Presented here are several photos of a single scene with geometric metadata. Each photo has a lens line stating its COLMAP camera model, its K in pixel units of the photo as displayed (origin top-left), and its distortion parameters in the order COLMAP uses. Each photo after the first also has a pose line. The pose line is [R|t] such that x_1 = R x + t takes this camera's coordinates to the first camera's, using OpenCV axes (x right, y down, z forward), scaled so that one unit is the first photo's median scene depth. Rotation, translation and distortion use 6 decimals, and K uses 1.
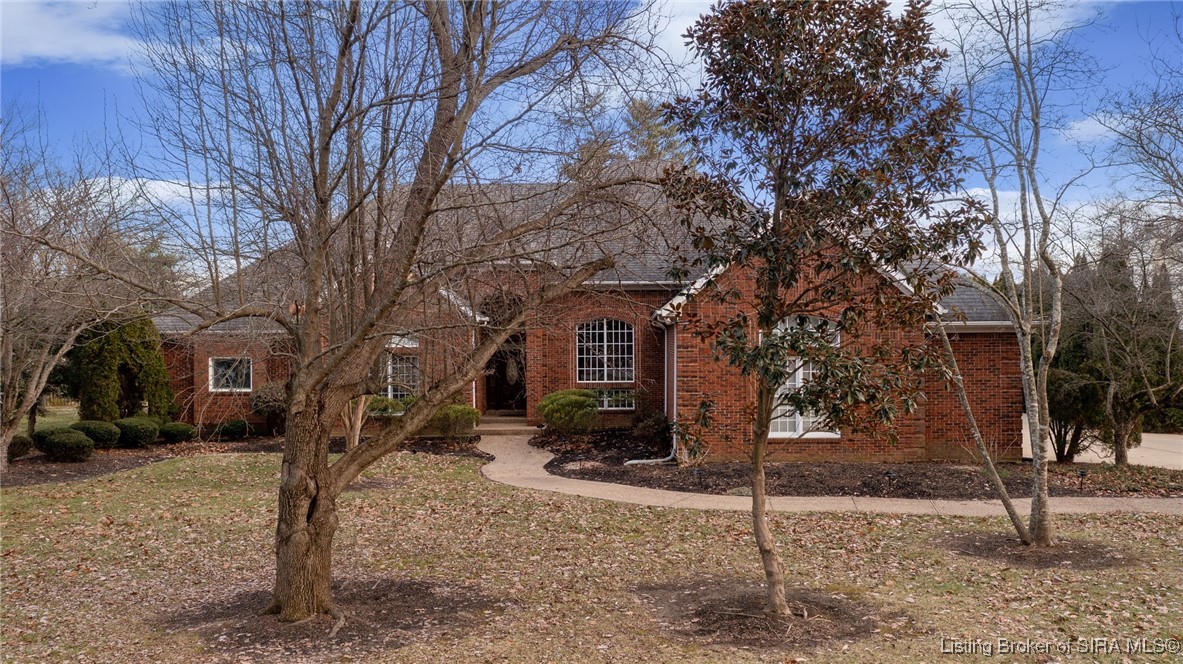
lens RADIAL K [[951.0, 0, 585.7], [0, 951.0, 316.2], [0, 0, 1]] dist [-0.001408, 0.004443]
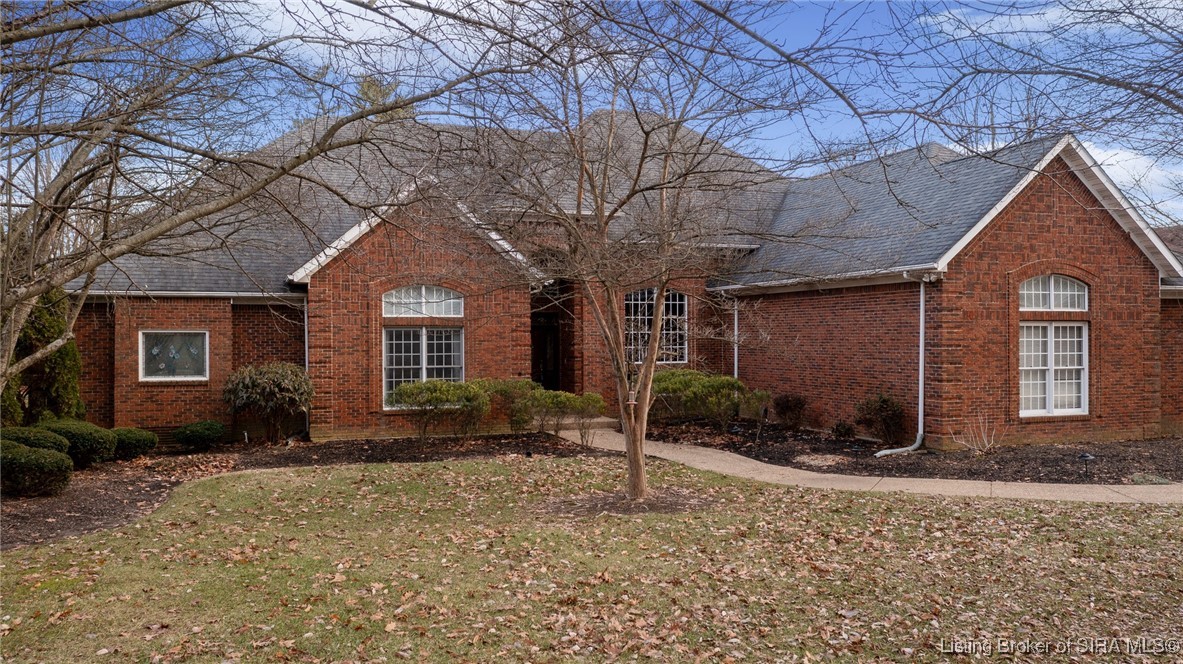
lens RADIAL K [[951.0, 0, 585.7], [0, 951.0, 316.2], [0, 0, 1]] dist [-0.001408, 0.004443]
pose [[0.927885, 0.009795, 0.372739, -0.381513], [-0.010429, 0.999946, -0.000316, 0.032015], [-0.372721, -0.003595, 0.927936, 0.271742]]
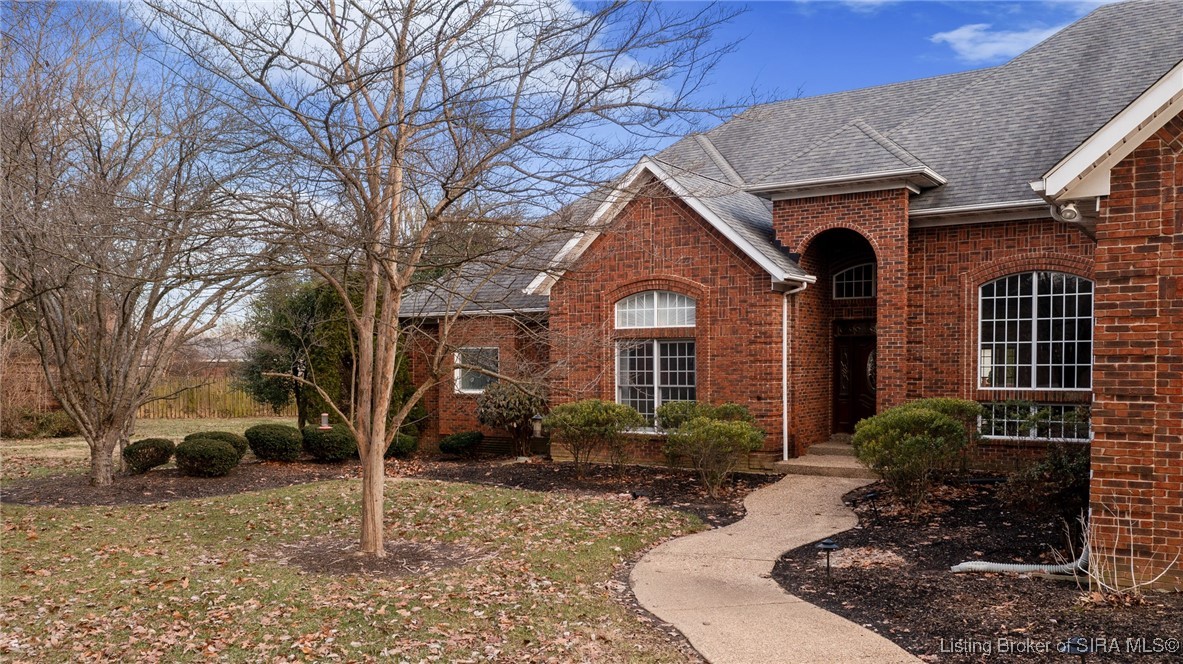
lens RADIAL K [[961.2, 0, 571.4], [0, 961.2, 392.3], [0, 0, 1]] dist [-0.005837, -0.001459]
pose [[0.849960, 0.018149, -0.526535, 0.093244], [0.012130, 0.998467, 0.053996, 0.041730], [0.526708, -0.052282, 0.848437, 0.435604]]
